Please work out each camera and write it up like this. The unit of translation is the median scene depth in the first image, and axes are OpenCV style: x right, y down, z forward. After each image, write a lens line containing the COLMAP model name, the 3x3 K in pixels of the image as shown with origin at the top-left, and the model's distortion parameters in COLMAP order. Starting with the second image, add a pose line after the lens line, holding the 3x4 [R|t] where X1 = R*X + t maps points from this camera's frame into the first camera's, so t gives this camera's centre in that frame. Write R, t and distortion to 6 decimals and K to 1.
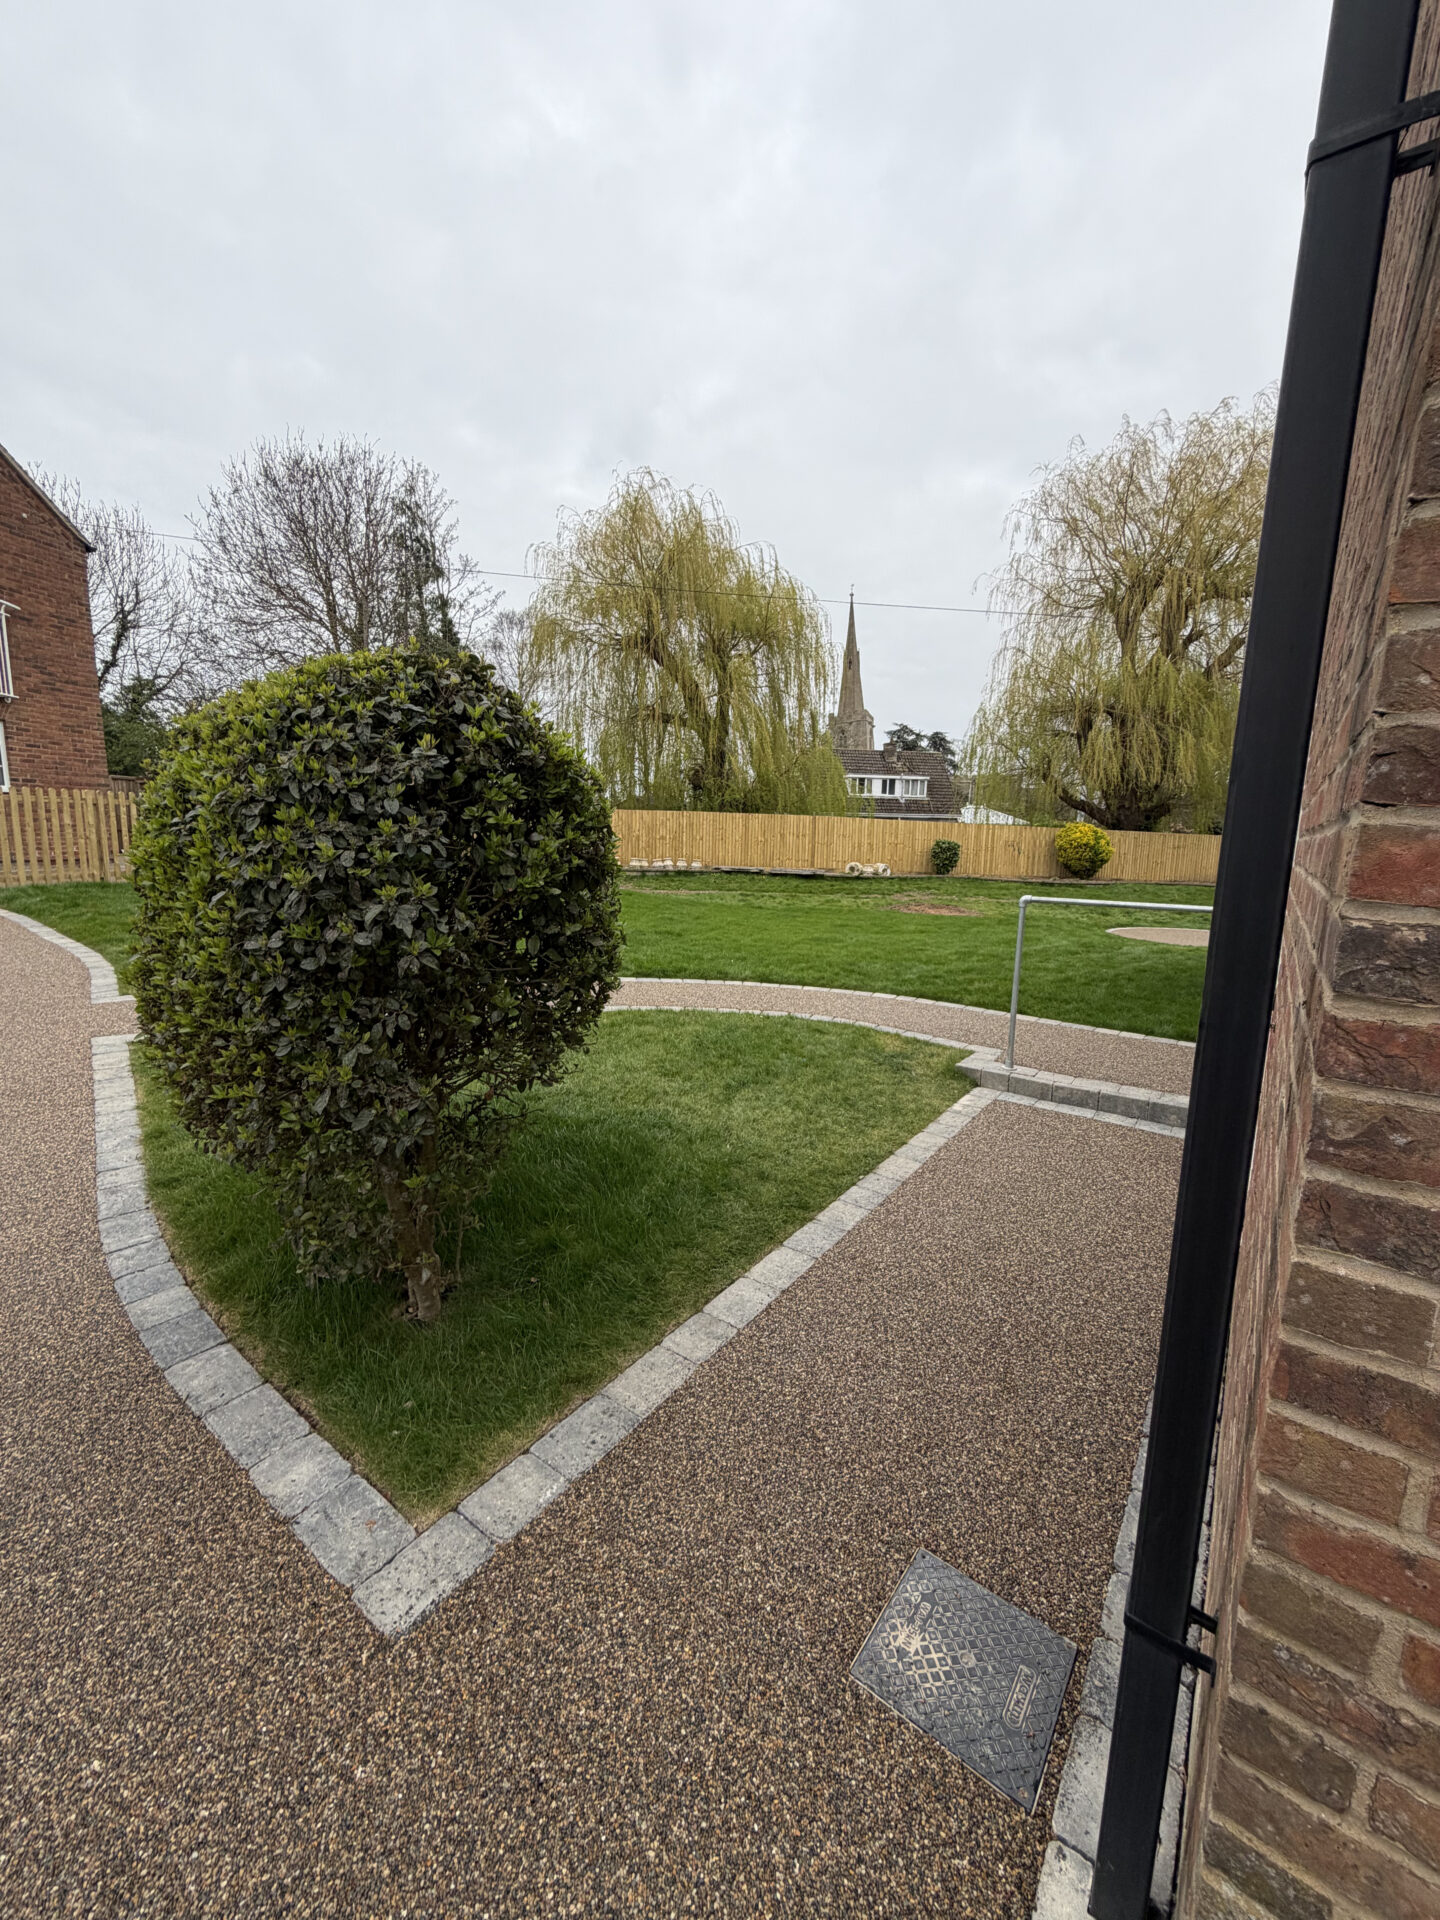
lens RADIAL K [[761.2, 0, 721.5], [0, 761.2, 953.8], [0, 0, 1]] dist [-0.000663, 0.000009]
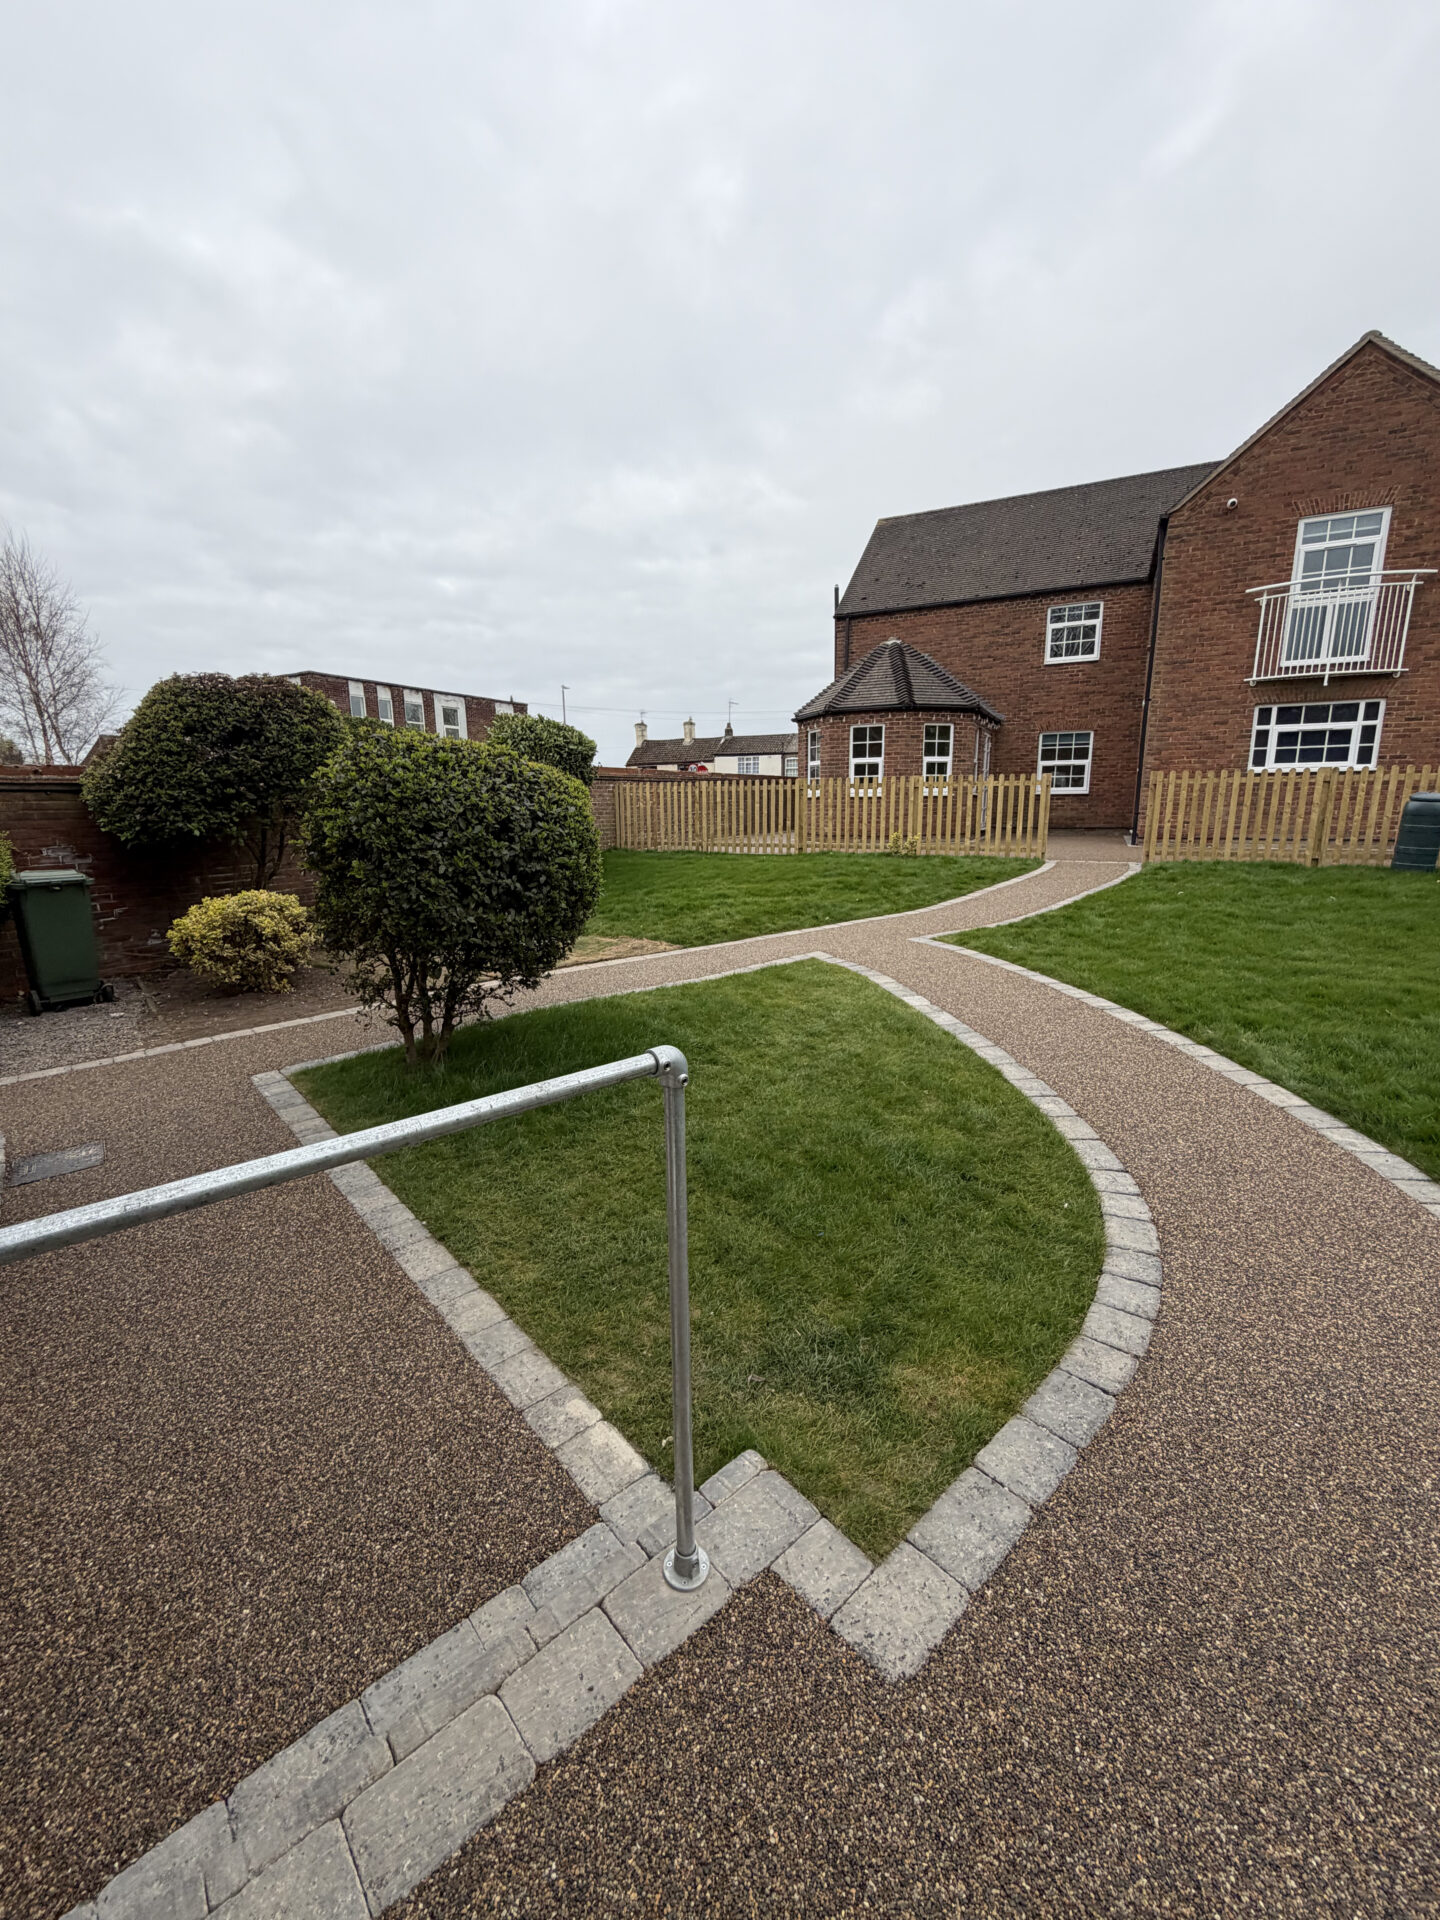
lens RADIAL K [[761.2, 0, 721.5], [0, 761.2, 953.8], [0, 0, 1]] dist [-0.000663, 0.000009]
pose [[-0.219953, 0.175985, -0.959505, 0.691705], [-0.147403, 0.966303, 0.211022, -0.179646], [0.964310, 0.187848, -0.186601, 1.124444]]
